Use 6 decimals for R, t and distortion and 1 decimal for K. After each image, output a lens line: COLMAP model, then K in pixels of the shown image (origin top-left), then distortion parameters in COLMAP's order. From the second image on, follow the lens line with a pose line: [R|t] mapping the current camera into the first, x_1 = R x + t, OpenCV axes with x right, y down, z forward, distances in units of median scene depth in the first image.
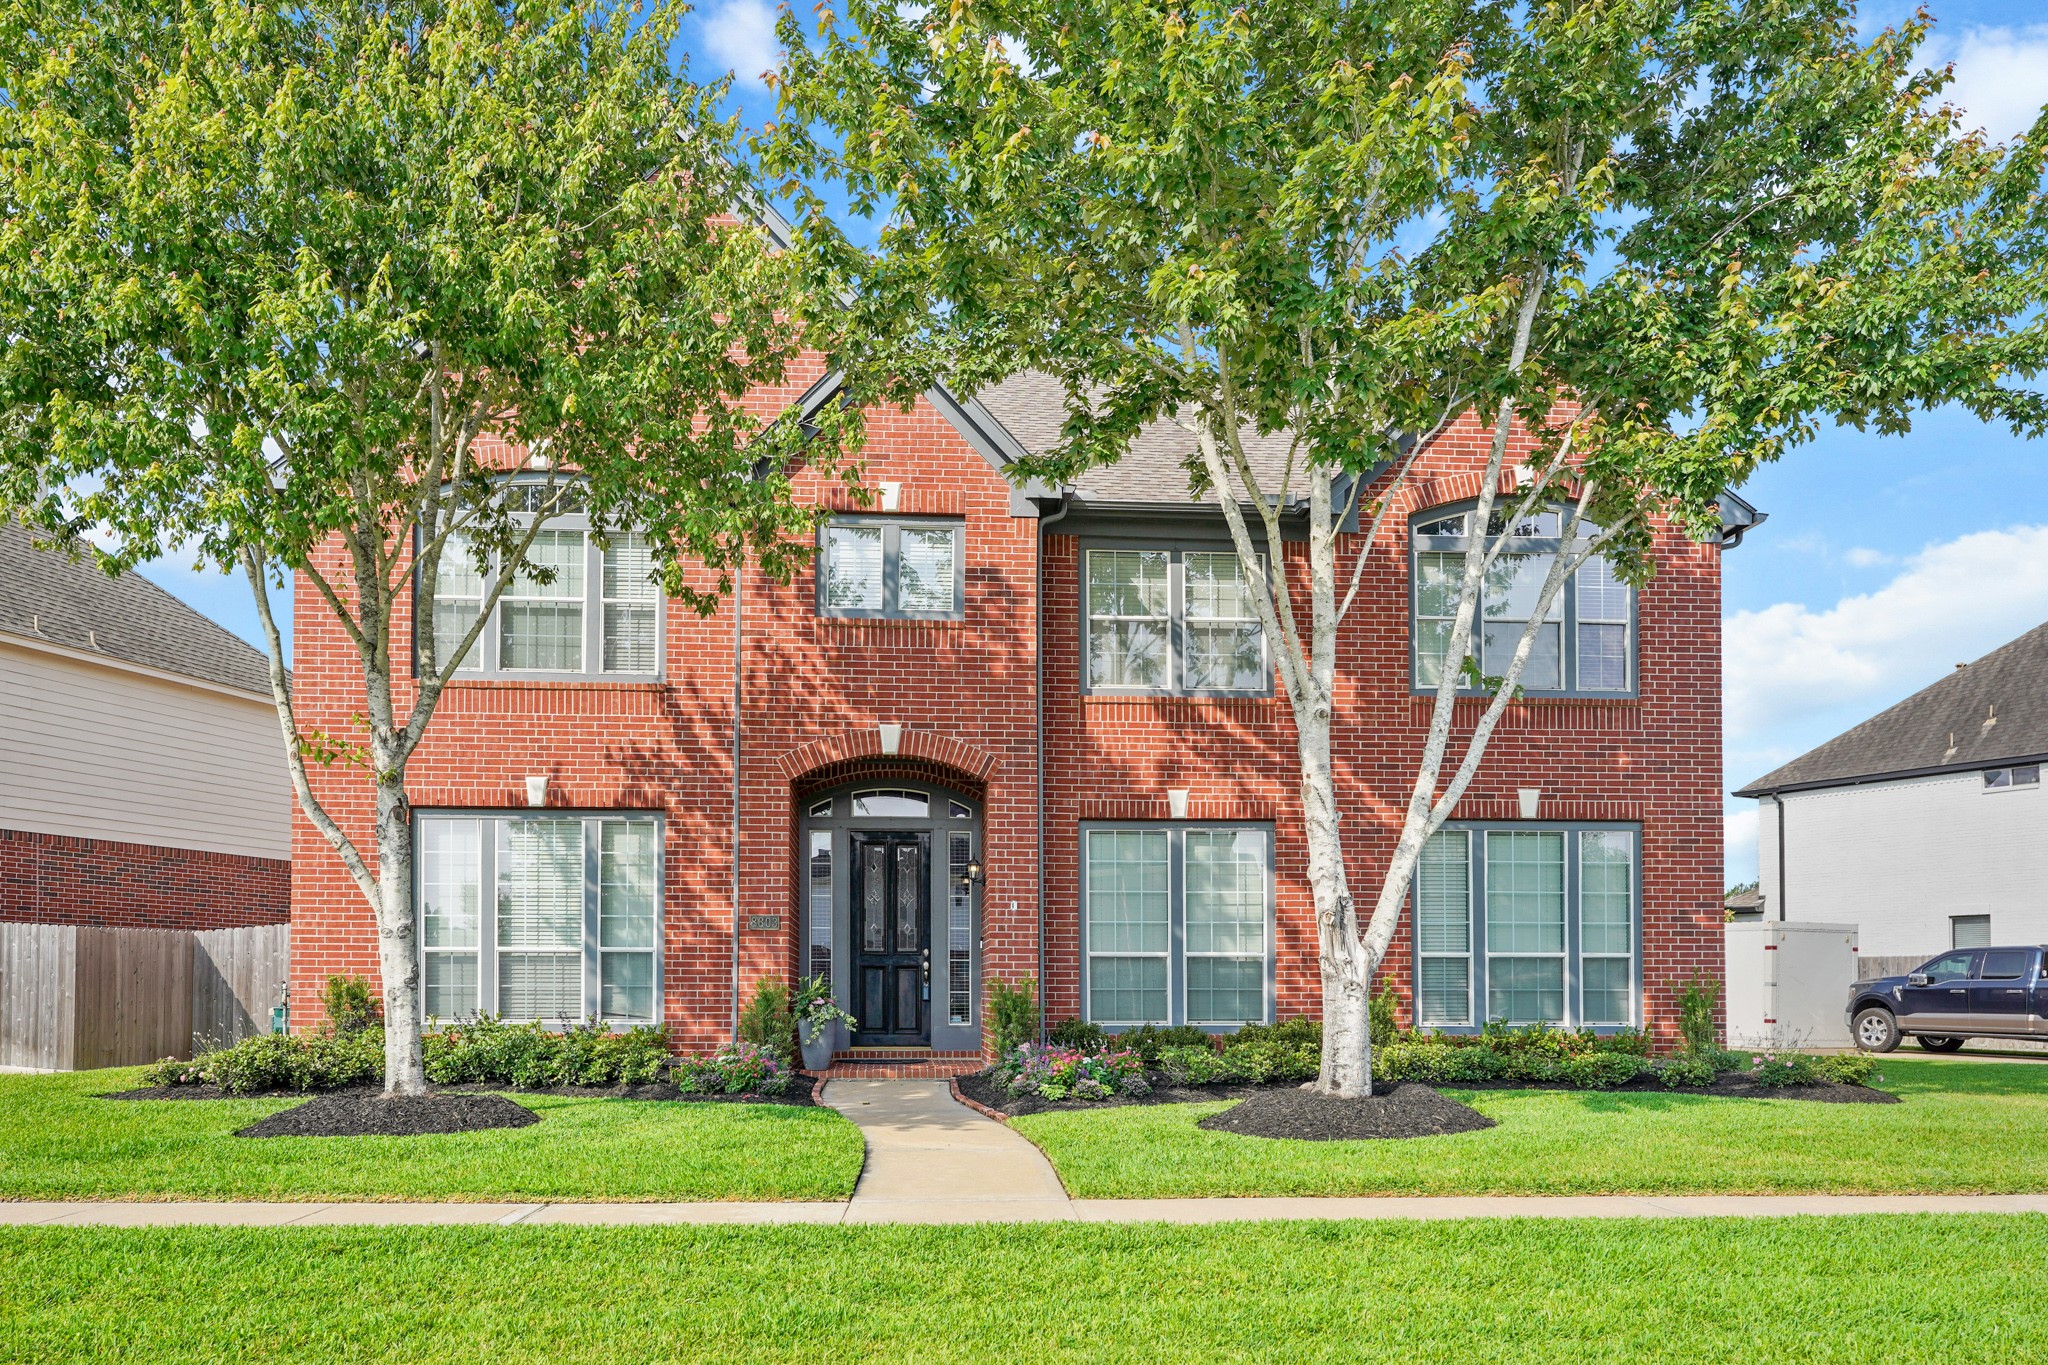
lens RADIAL K [[1540.6, 0, 1022.2], [0, 1540.6, 743.9], [0, 0, 1]] dist [-0.005938, -0.006556]
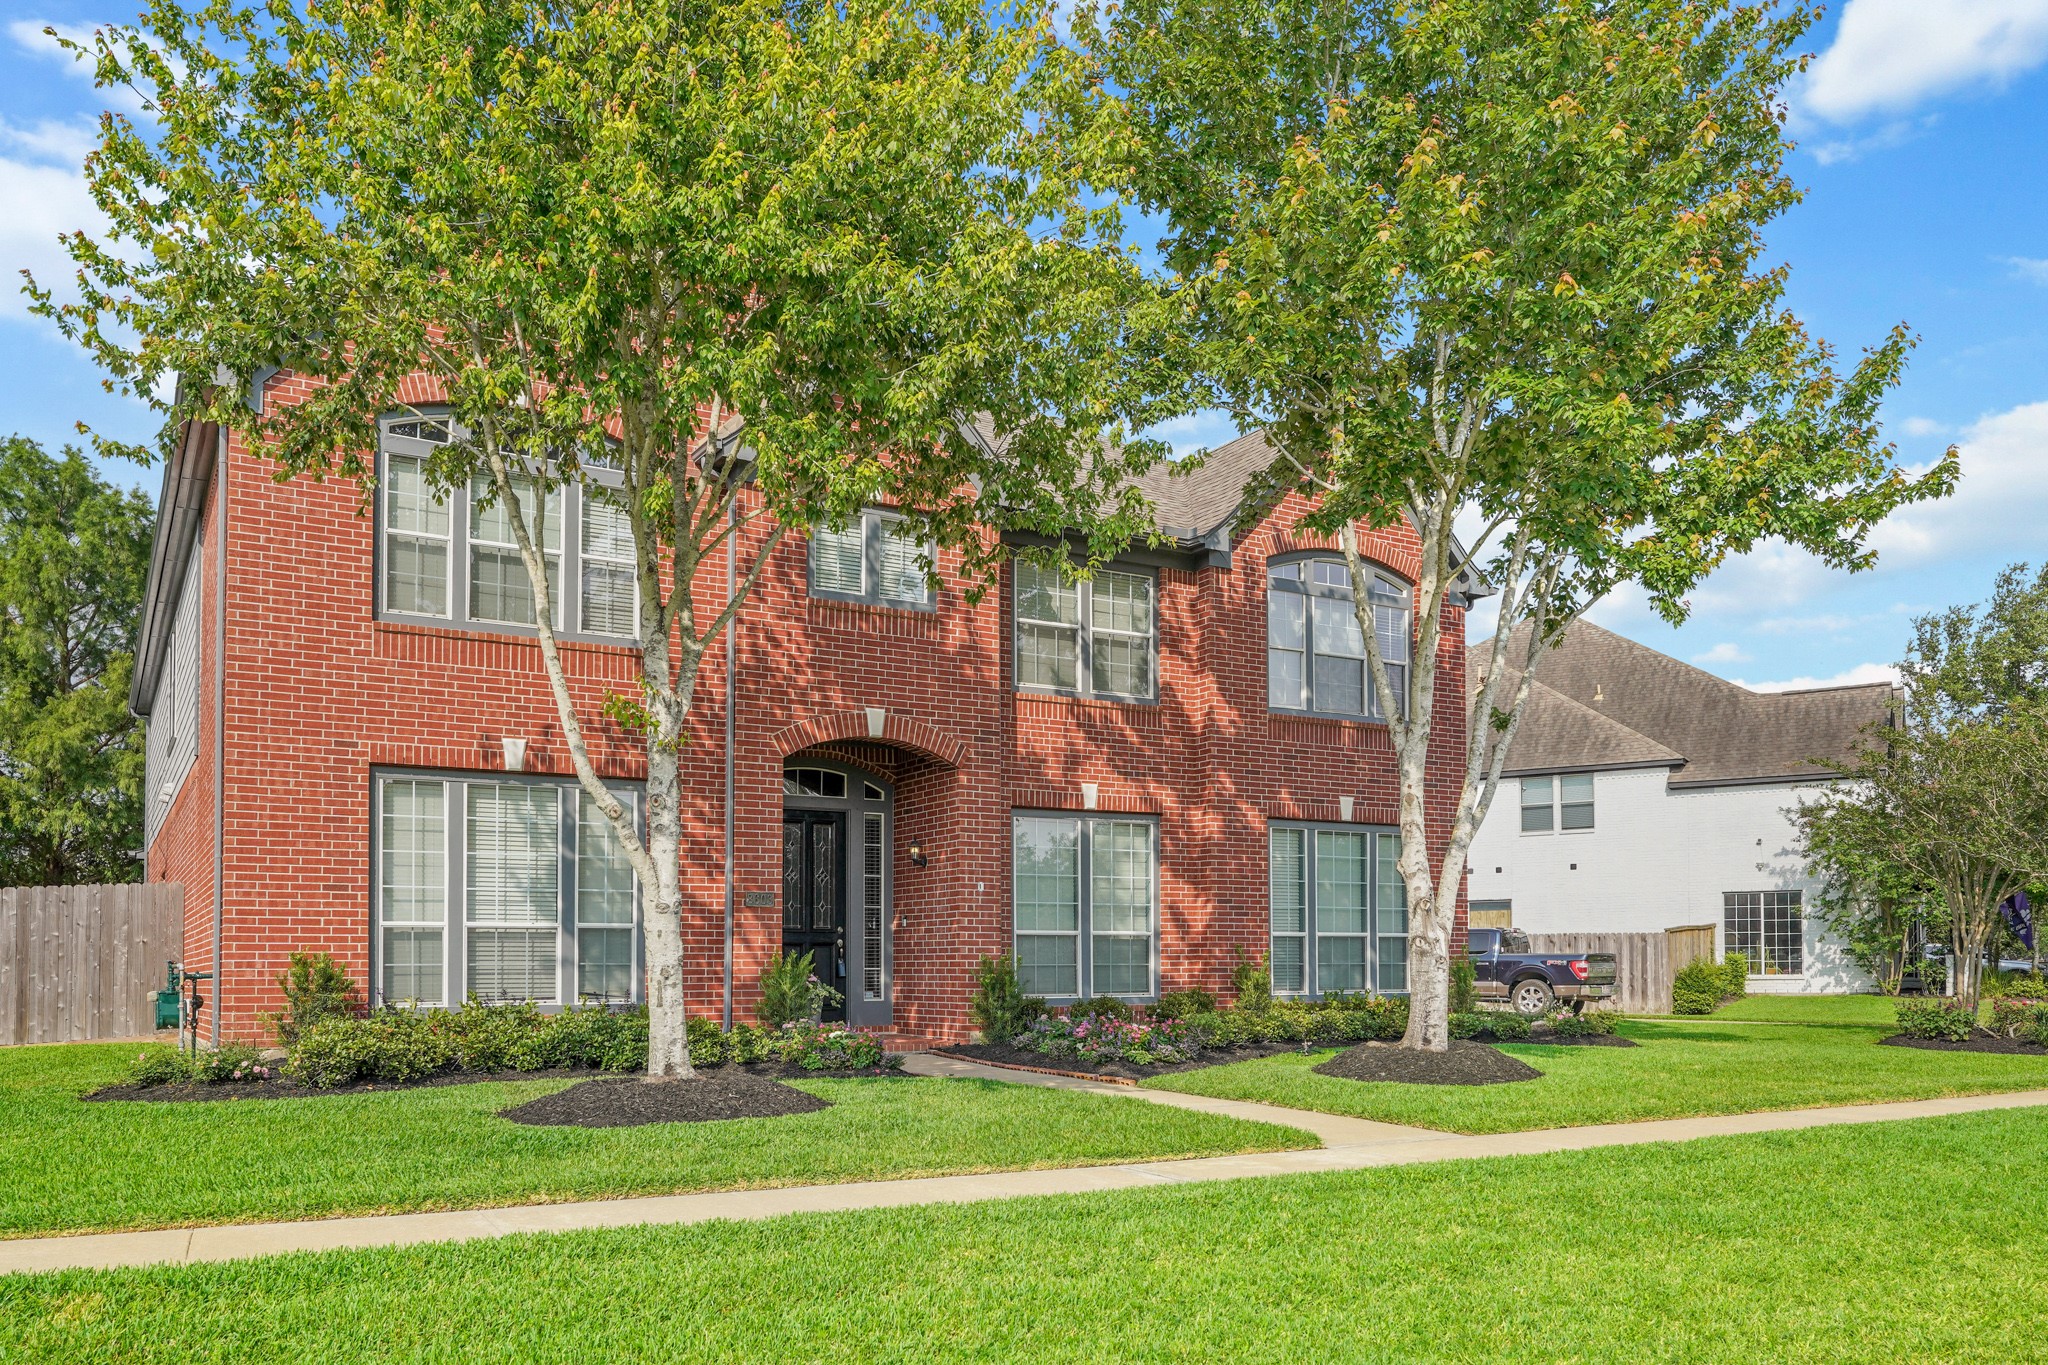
lens RADIAL K [[1540.6, 0, 1023.3], [0, 1540.6, 681.9], [0, 0, 1]] dist [-0.005938, -0.006556]
pose [[0.894454, 0.075733, 0.440701, -0.453935], [-0.064920, 0.997105, -0.039588, 0.004155], [-0.442423, 0.006800, 0.896781, 0.030835]]
